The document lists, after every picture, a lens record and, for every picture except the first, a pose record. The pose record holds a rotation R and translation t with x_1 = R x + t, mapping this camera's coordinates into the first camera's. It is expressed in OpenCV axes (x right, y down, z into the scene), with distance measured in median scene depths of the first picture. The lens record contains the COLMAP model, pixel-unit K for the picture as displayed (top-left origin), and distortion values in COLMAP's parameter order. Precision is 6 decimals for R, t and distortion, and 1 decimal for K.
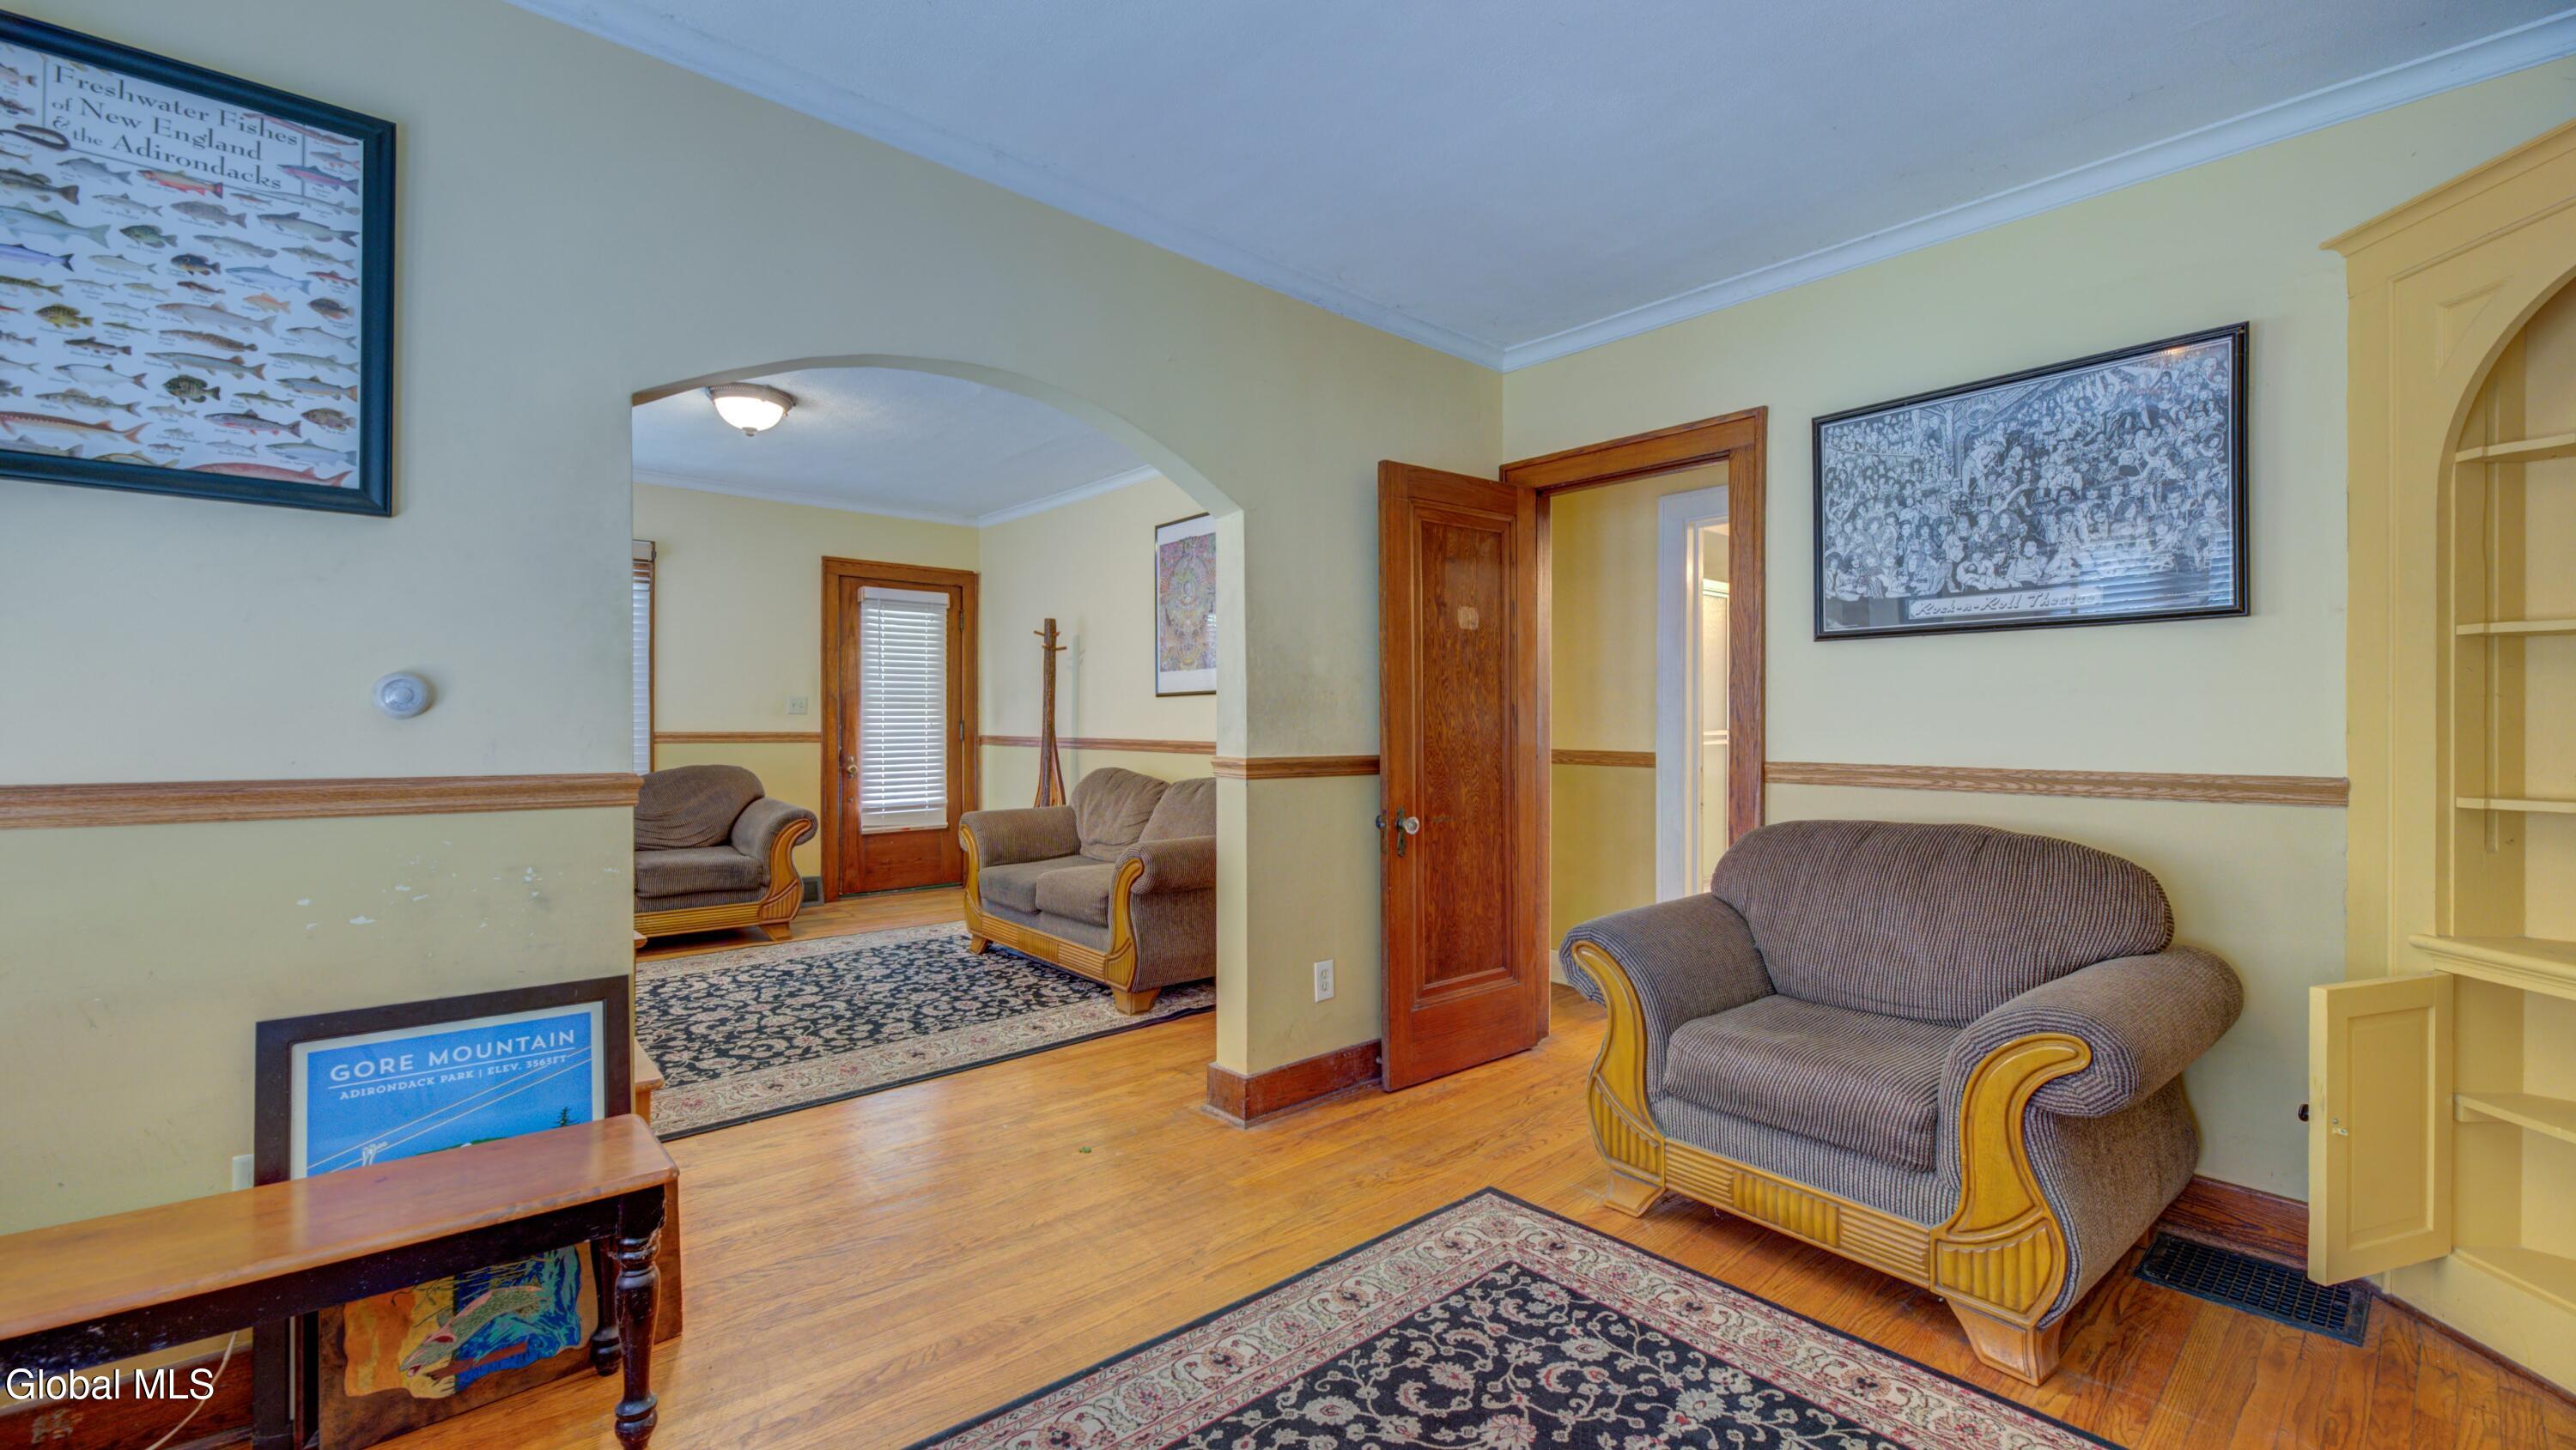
lens RADIAL K [[1068.8, 0, 1288.0], [0, 1068.8, 725.0], [0, 0, 1]] dist [0.001049, 0.000046]
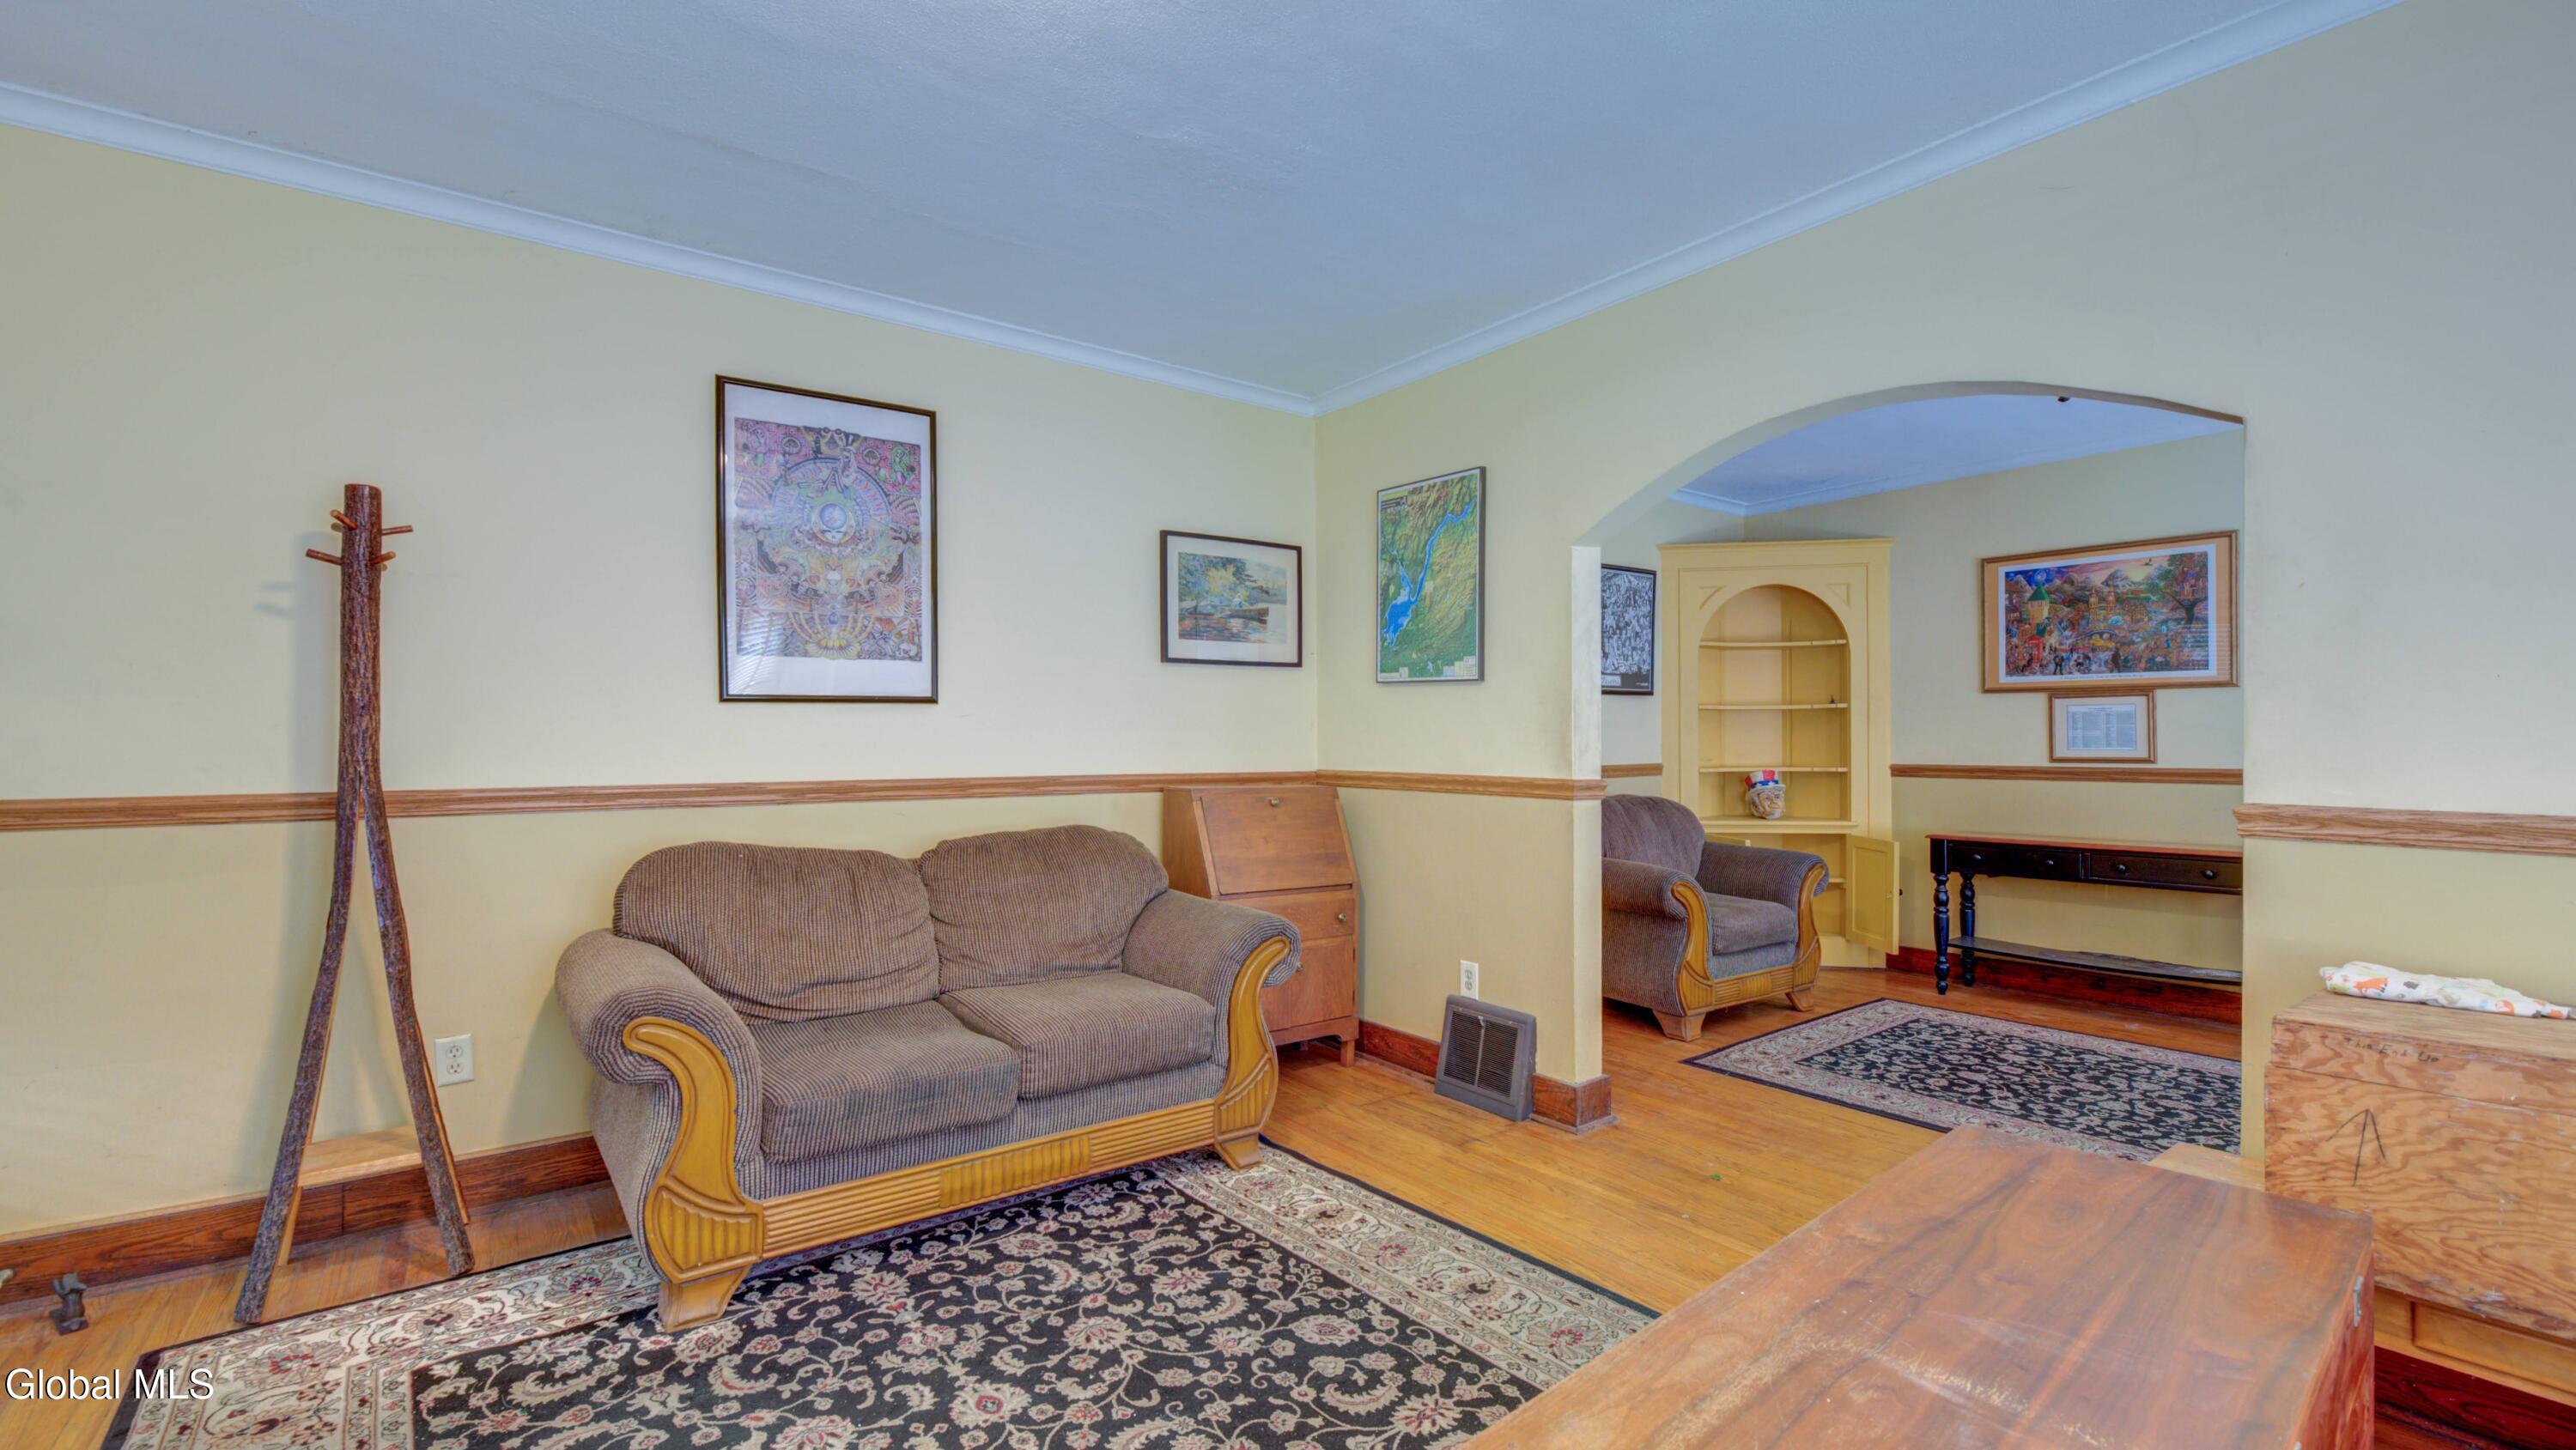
lens RADIAL K [[1068.8, 0, 1288.0], [0, 1068.8, 725.0], [0, 0, 1]] dist [0.001049, 0.000046]
pose [[0.068350, 0.006788, 0.997638, -0.900103], [0.002632, 0.999972, -0.006984, -0.013870], [-0.997658, 0.003103, 0.068331, 0.983530]]
